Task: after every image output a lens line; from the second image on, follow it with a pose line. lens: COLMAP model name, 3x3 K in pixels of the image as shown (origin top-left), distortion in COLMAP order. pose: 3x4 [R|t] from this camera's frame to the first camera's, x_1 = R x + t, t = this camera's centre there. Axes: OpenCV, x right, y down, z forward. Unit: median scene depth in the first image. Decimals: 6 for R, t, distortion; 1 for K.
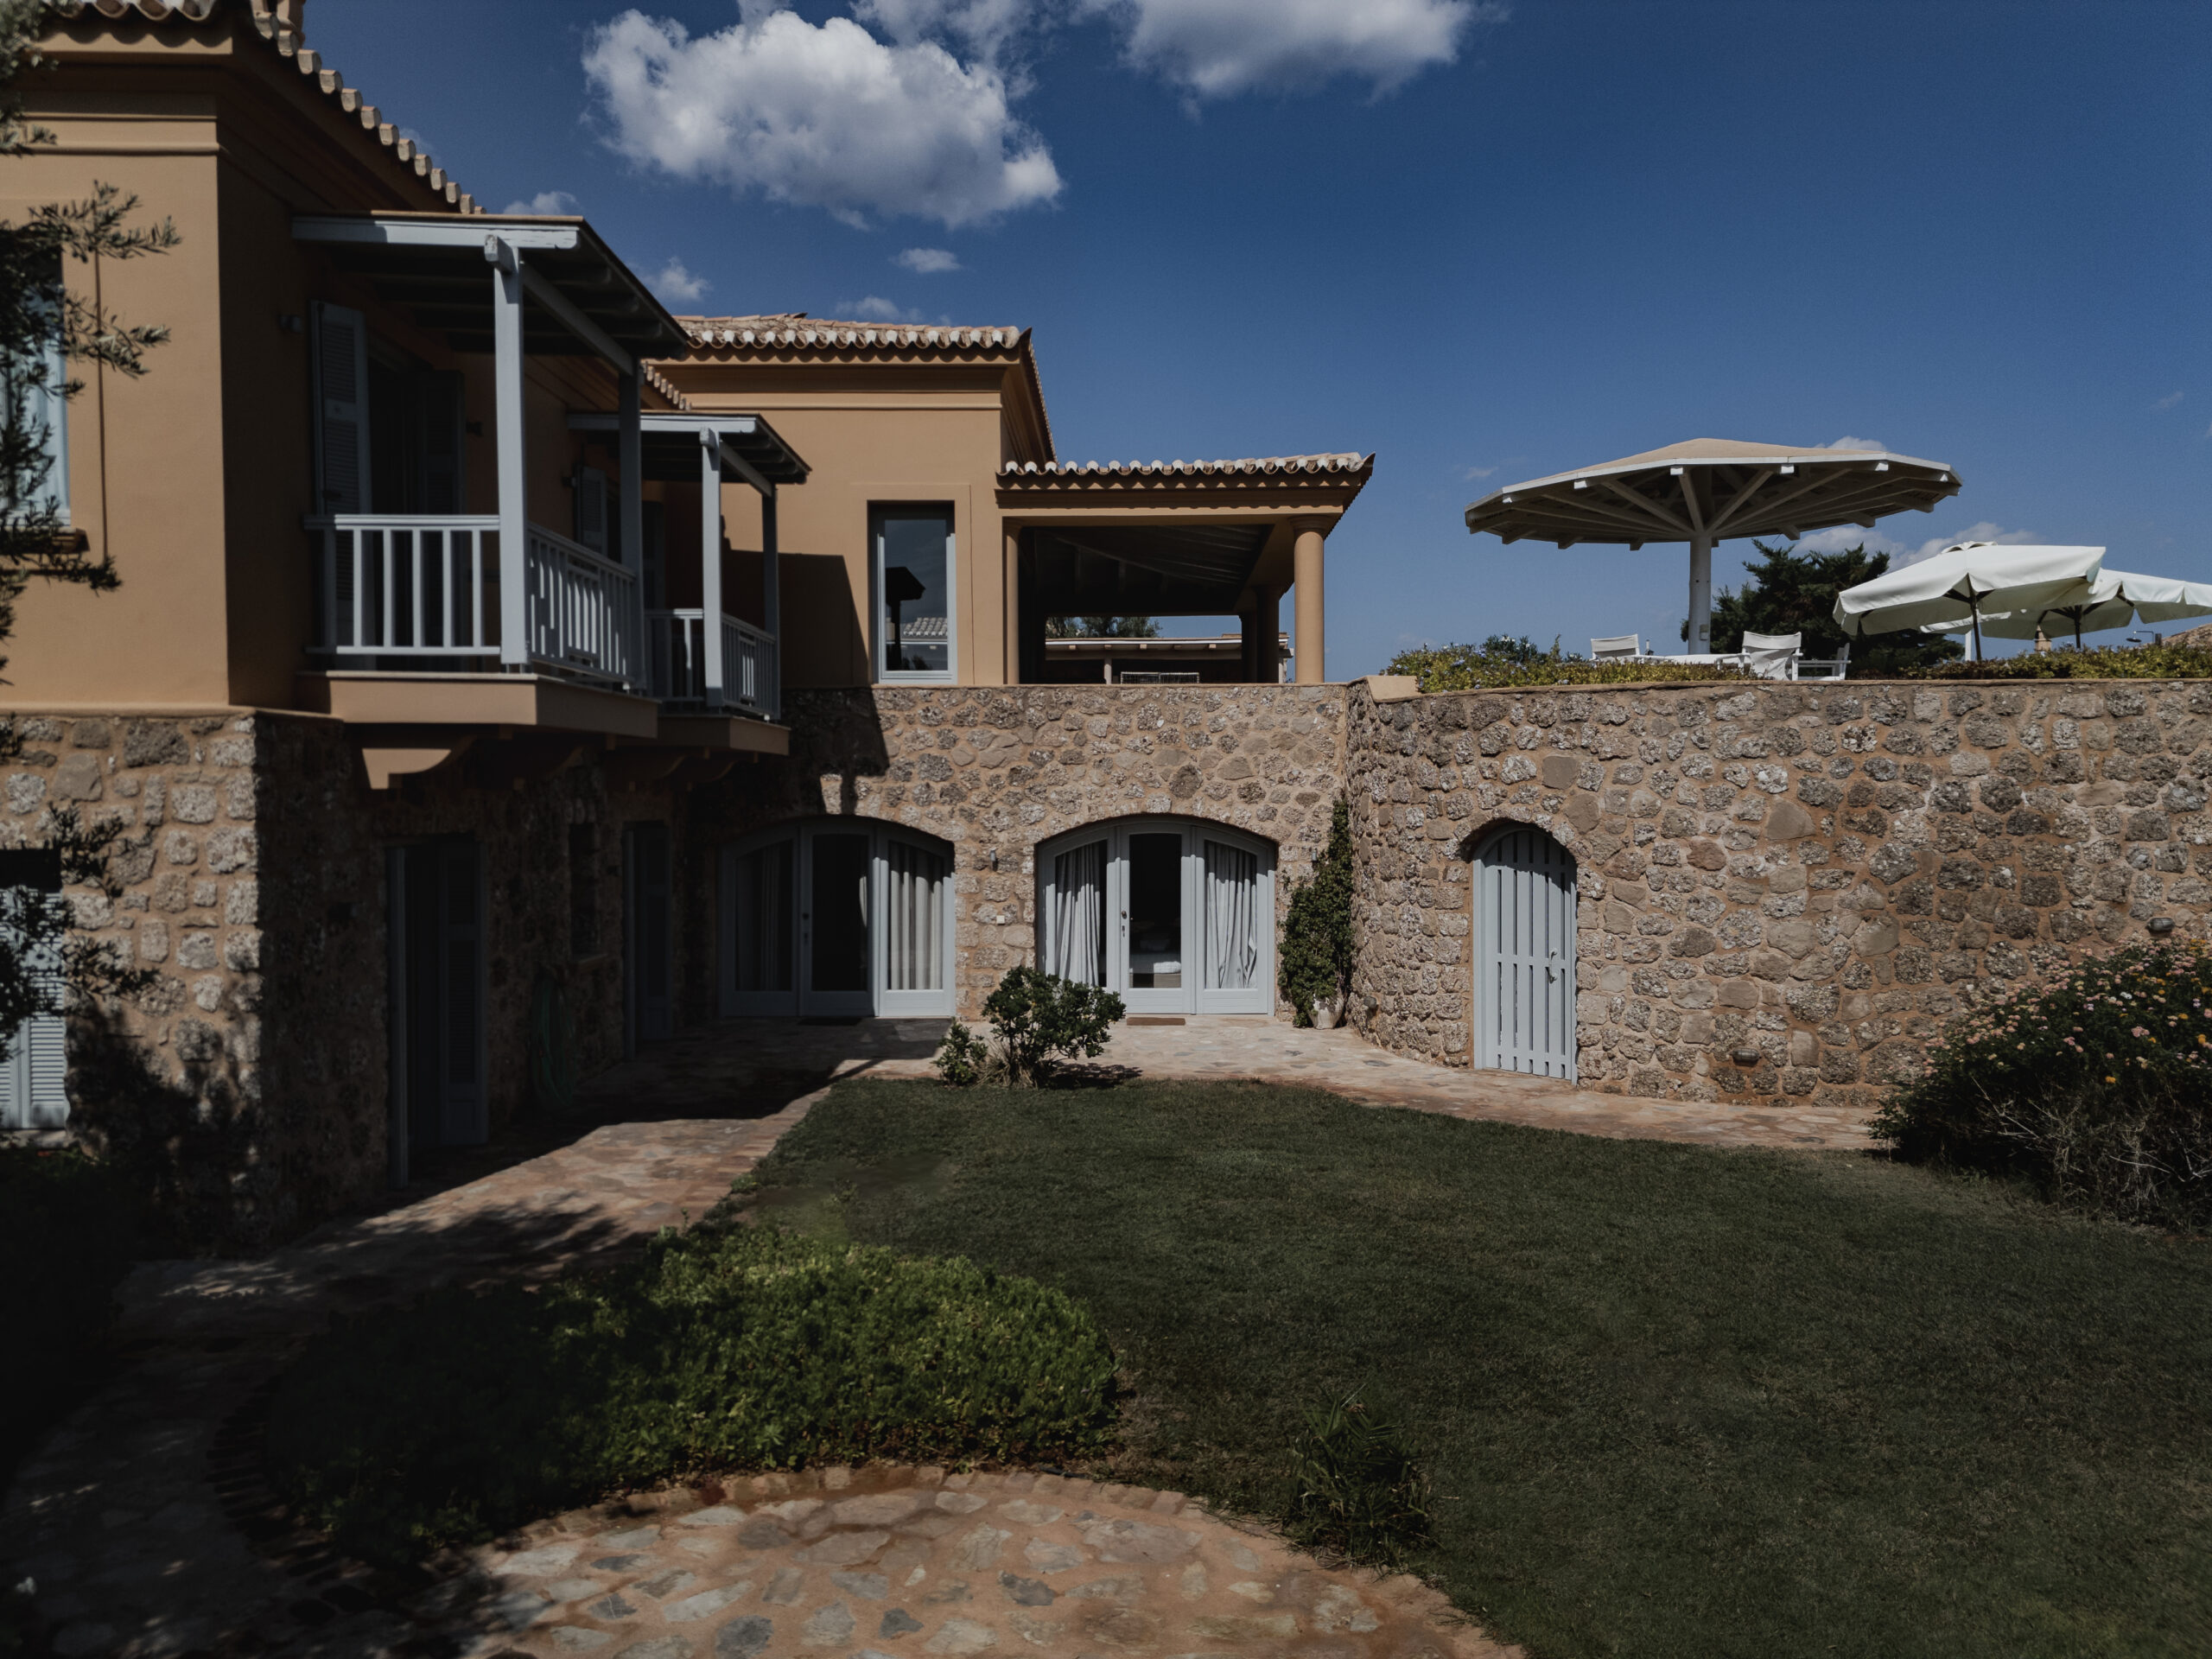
lens RADIAL K [[1545.2, 0, 1097.3], [0, 1545.2, 826.6], [0, 0, 1]] dist [0.080291, -0.080425]
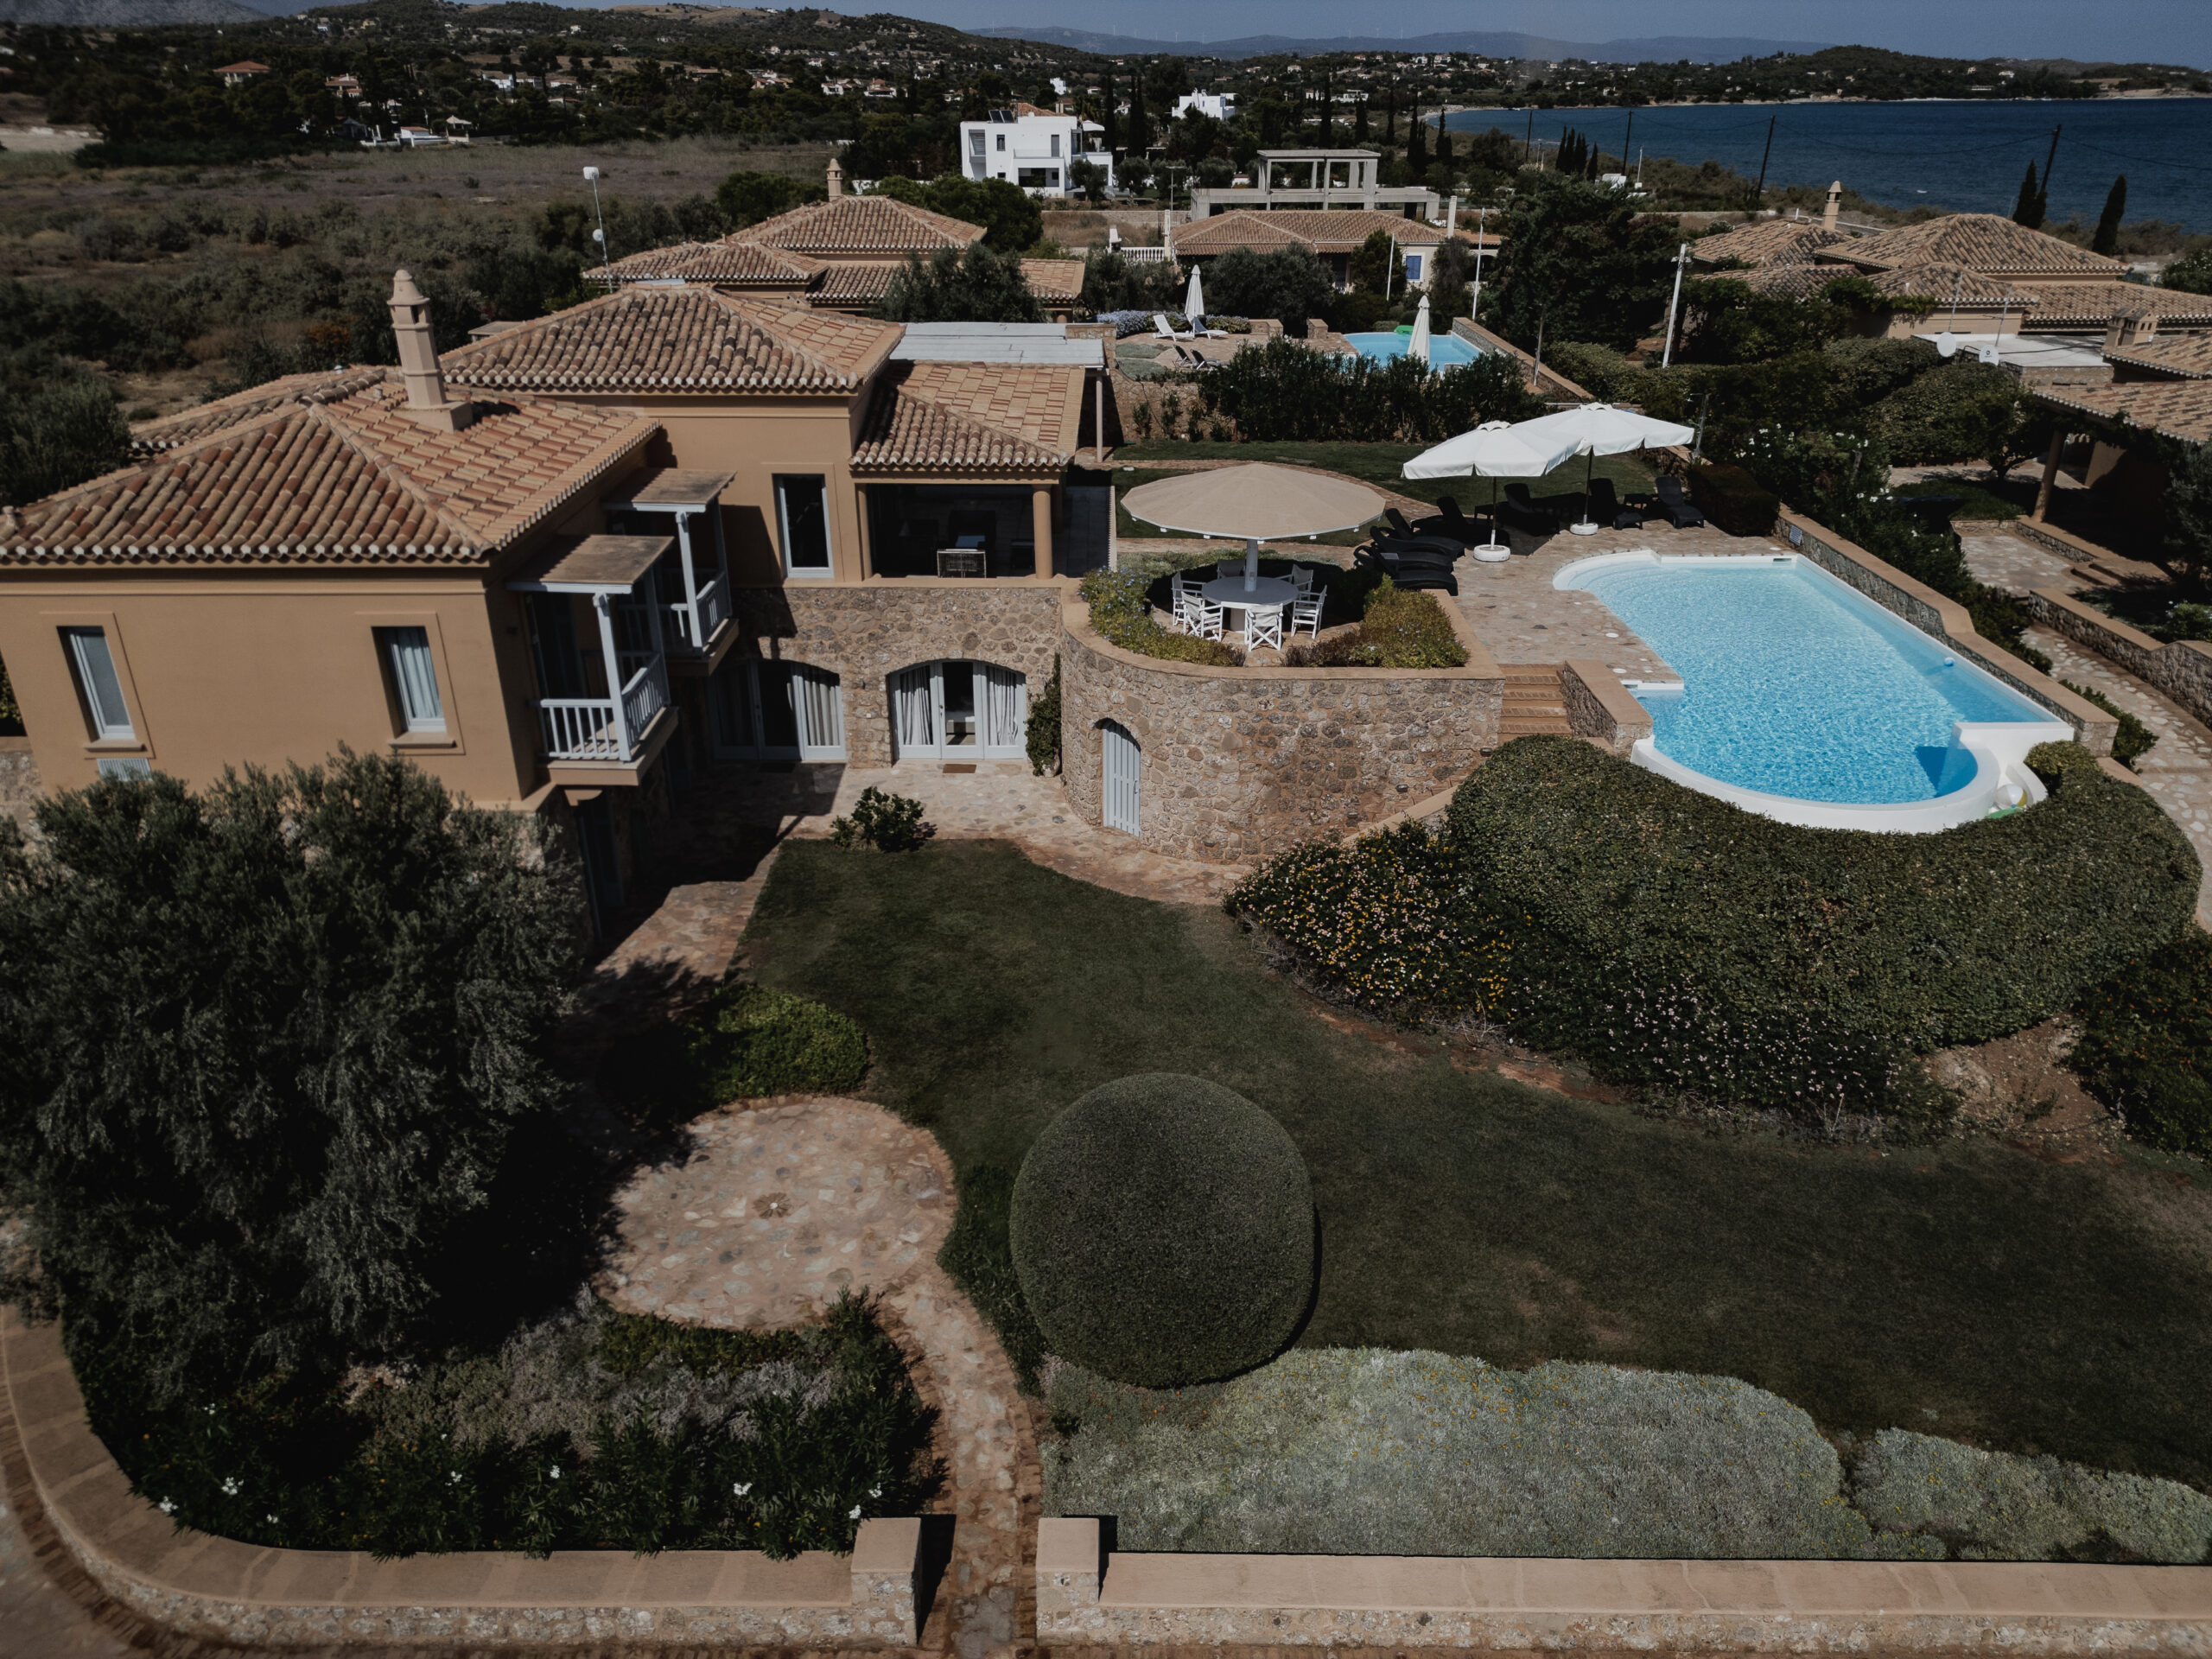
lens RADIAL K [[1548.4, 0, 1096.3], [0, 1548.4, 826.4], [0, 0, 1]] dist [0.093910, -0.094136]
pose [[0.999869, -0.007036, 0.014583, 0.226498], [0.000546, 0.914808, 0.403889, -0.713560], [-0.016183, -0.403828, 0.914692, -0.900946]]
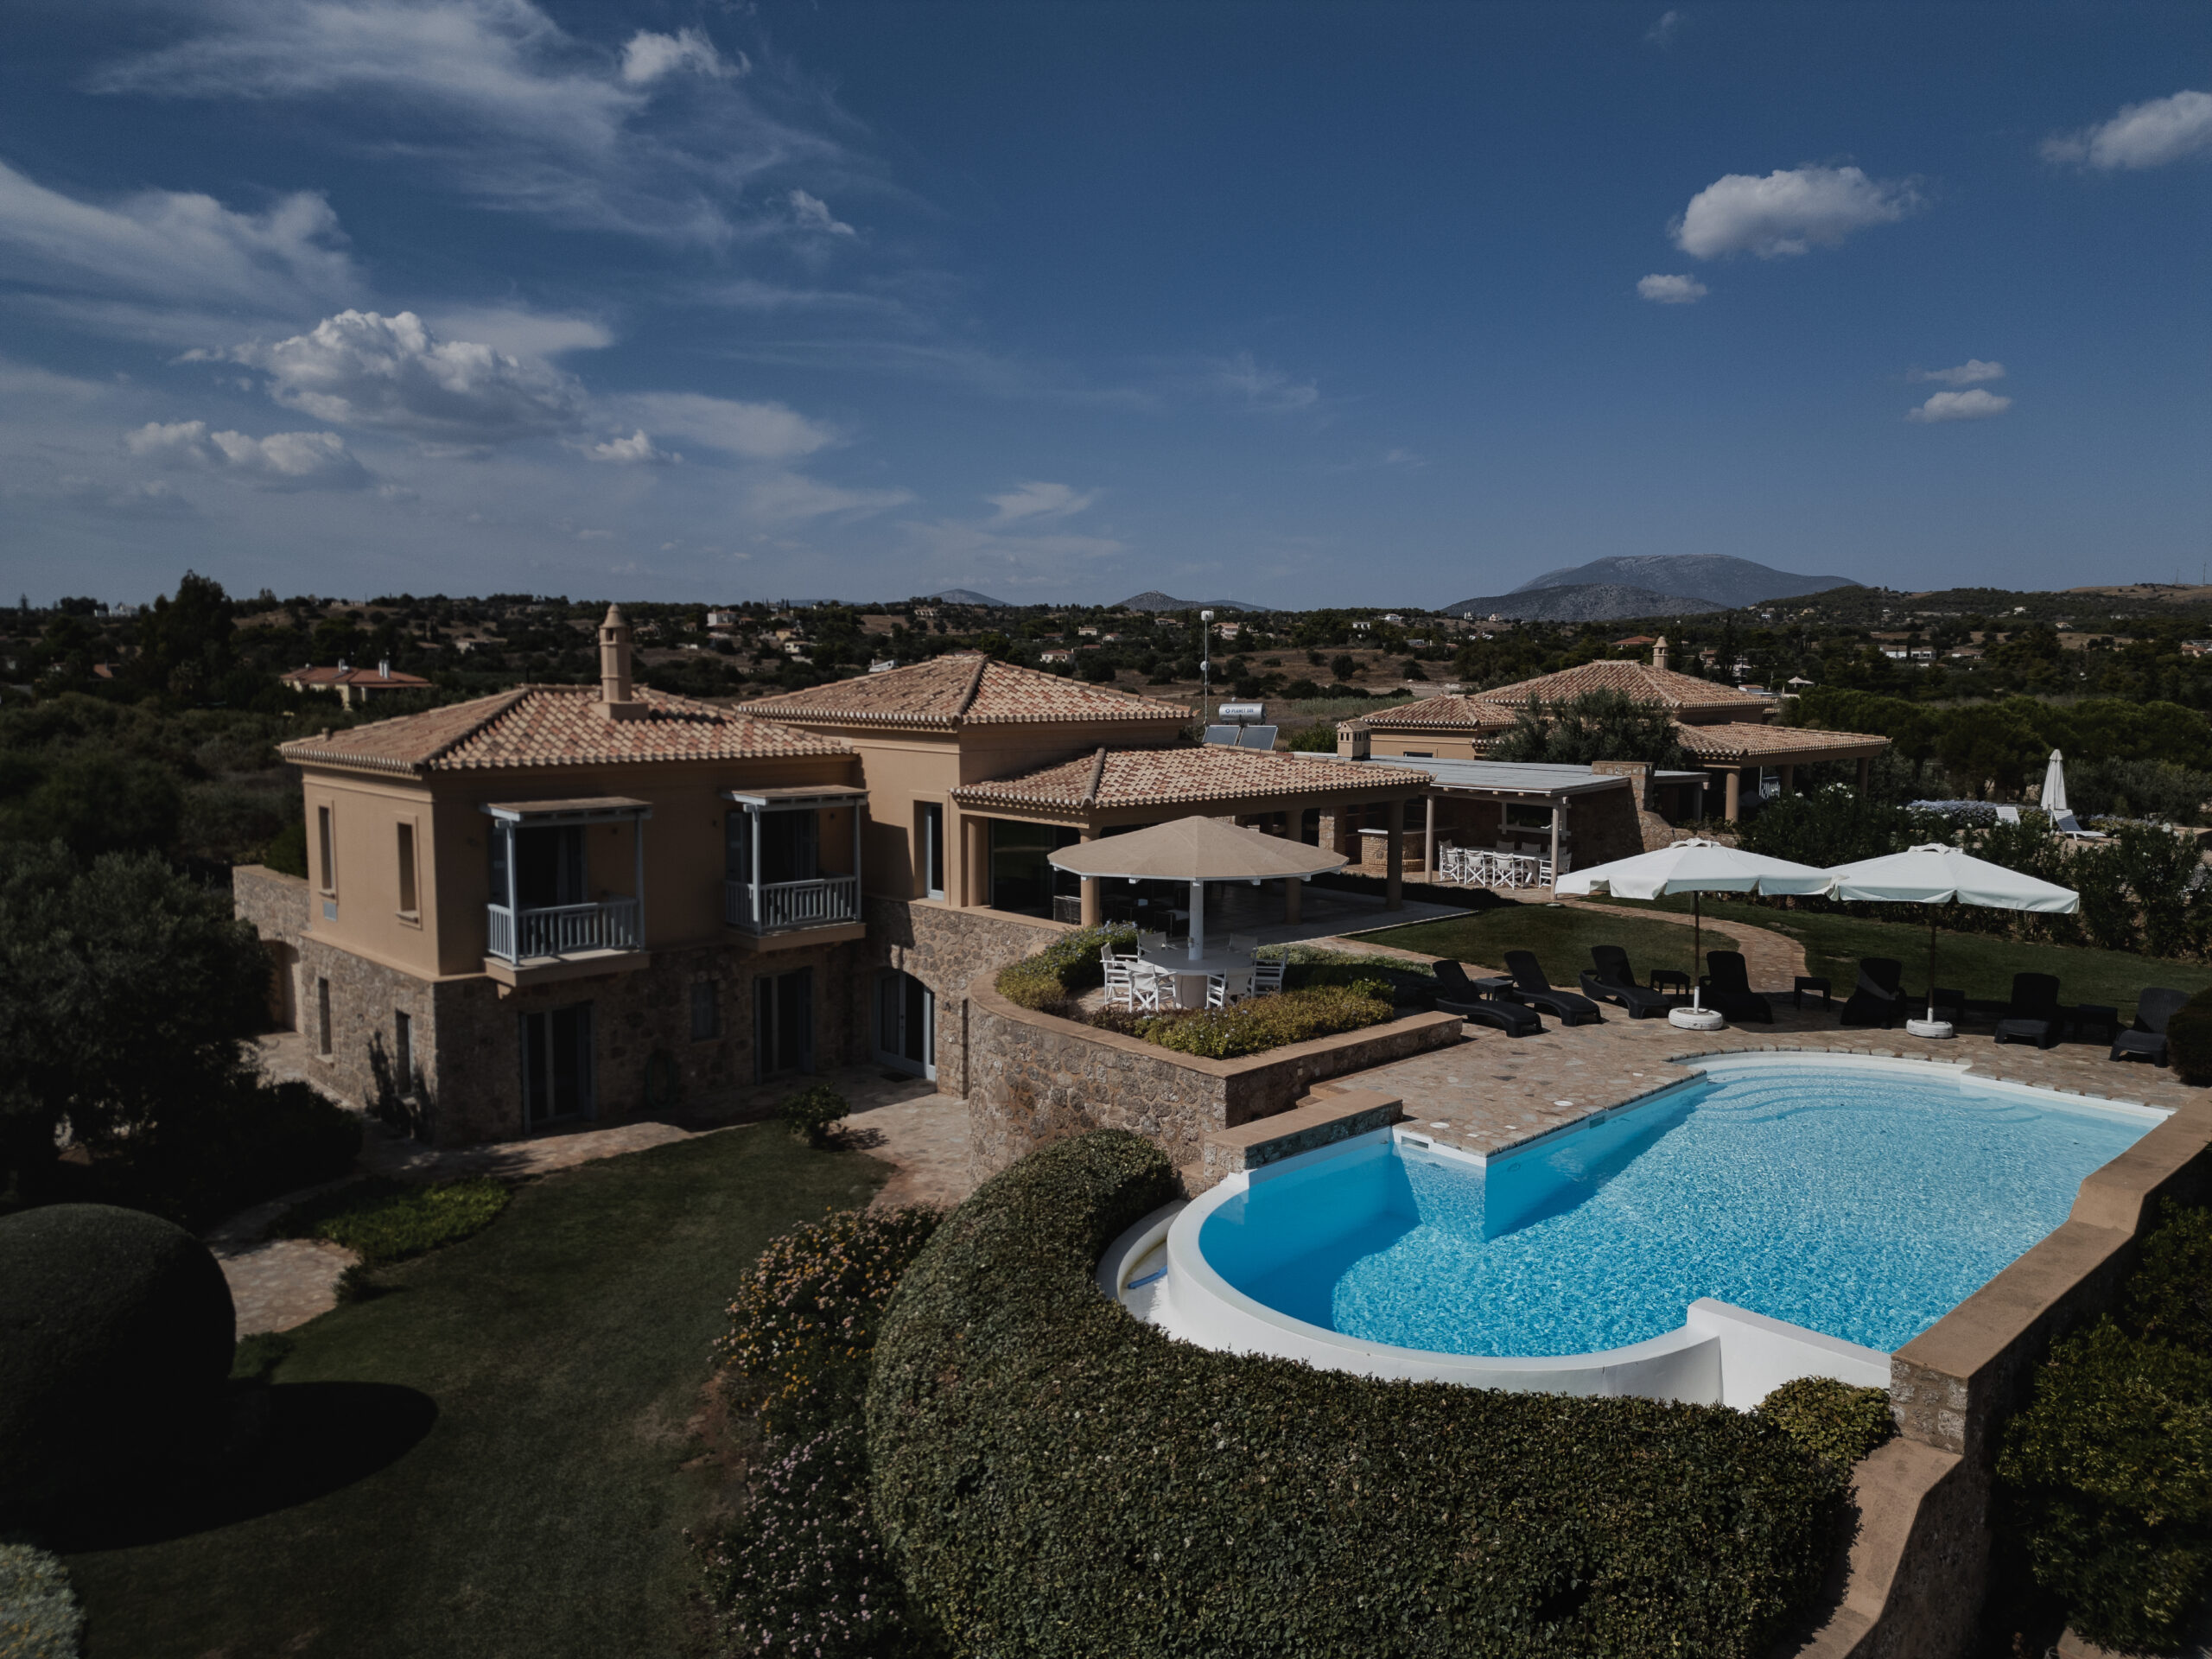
lens RADIAL K [[1545.2, 0, 1097.3], [0, 1545.2, 826.6], [0, 0, 1]] dist [0.080291, -0.080425]
pose [[0.693125, 0.078555, -0.716525, 1.726946], [-0.020212, 0.995771, 0.089618, -0.457113], [0.720534, -0.047634, 0.691781, -0.131060]]
